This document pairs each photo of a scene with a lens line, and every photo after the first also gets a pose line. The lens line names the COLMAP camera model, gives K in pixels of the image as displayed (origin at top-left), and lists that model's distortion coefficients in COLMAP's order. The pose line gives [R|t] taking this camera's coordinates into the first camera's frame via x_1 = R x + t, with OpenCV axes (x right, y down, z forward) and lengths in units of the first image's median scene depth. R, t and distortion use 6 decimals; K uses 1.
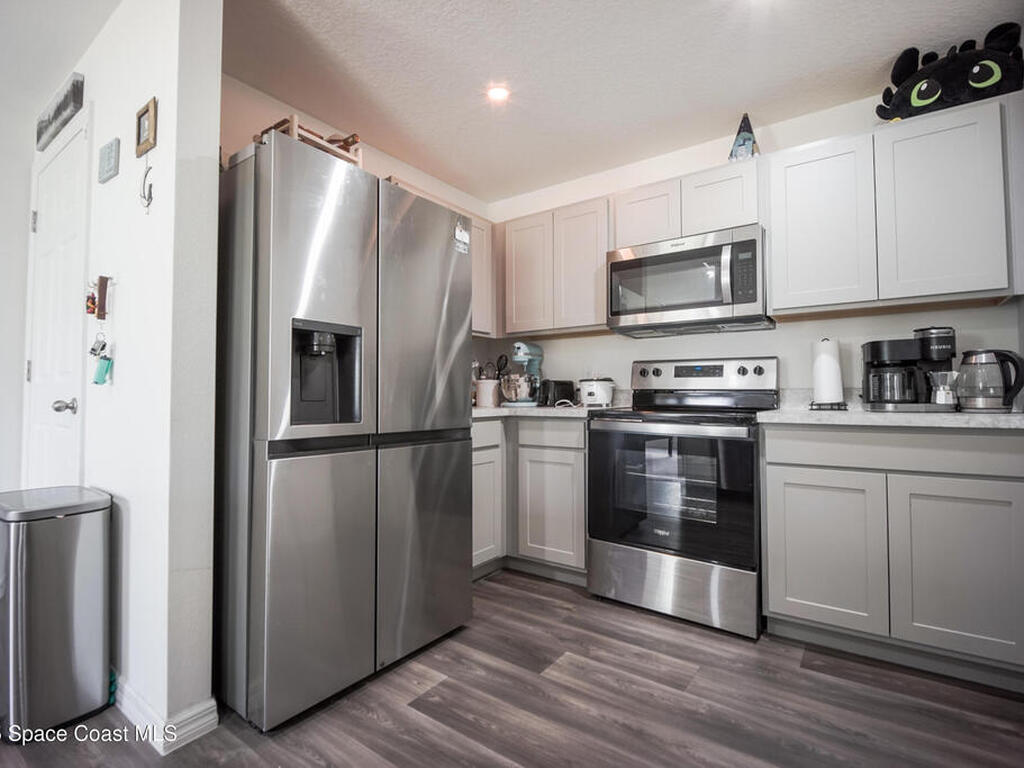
lens RADIAL K [[502.6, 0, 512.0], [0, 502.6, 384.0], [0, 0, 1]] dist [-0.015283, -0.000599]
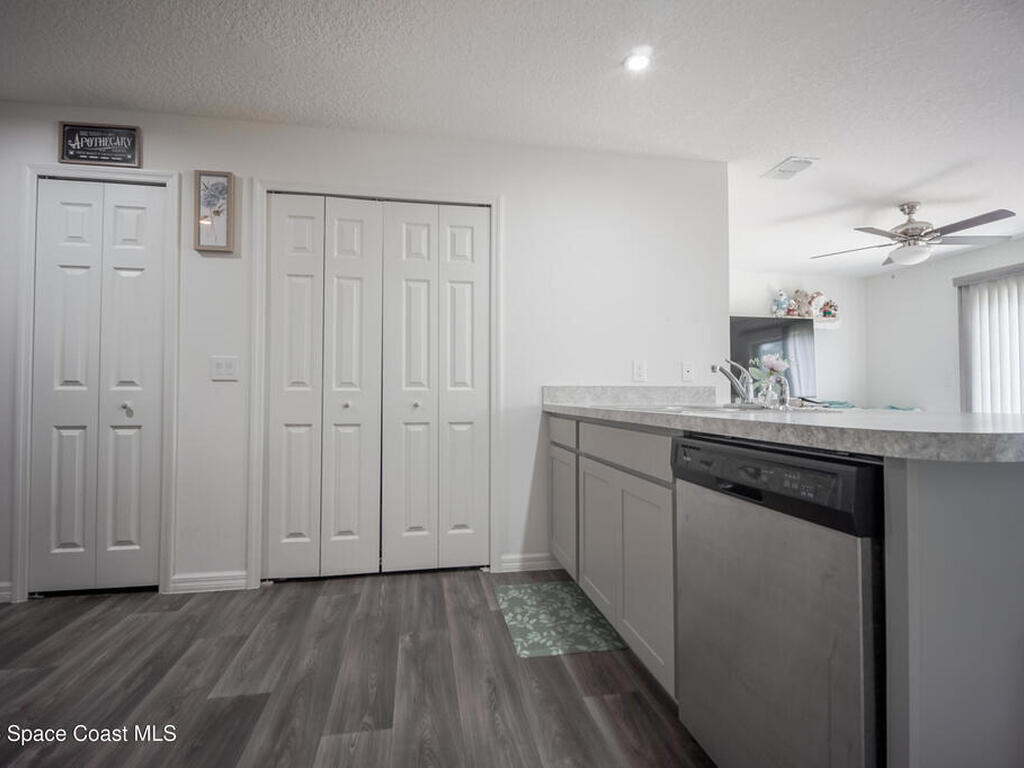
lens RADIAL K [[502.6, 0, 512.0], [0, 502.6, 384.0], [0, 0, 1]] dist [-0.015283, -0.000599]
pose [[-0.729277, 0.017646, 0.683991, -0.829271], [-0.008848, 0.999341, -0.035215, 0.038637], [-0.684162, -0.031734, -0.728640, 1.269018]]
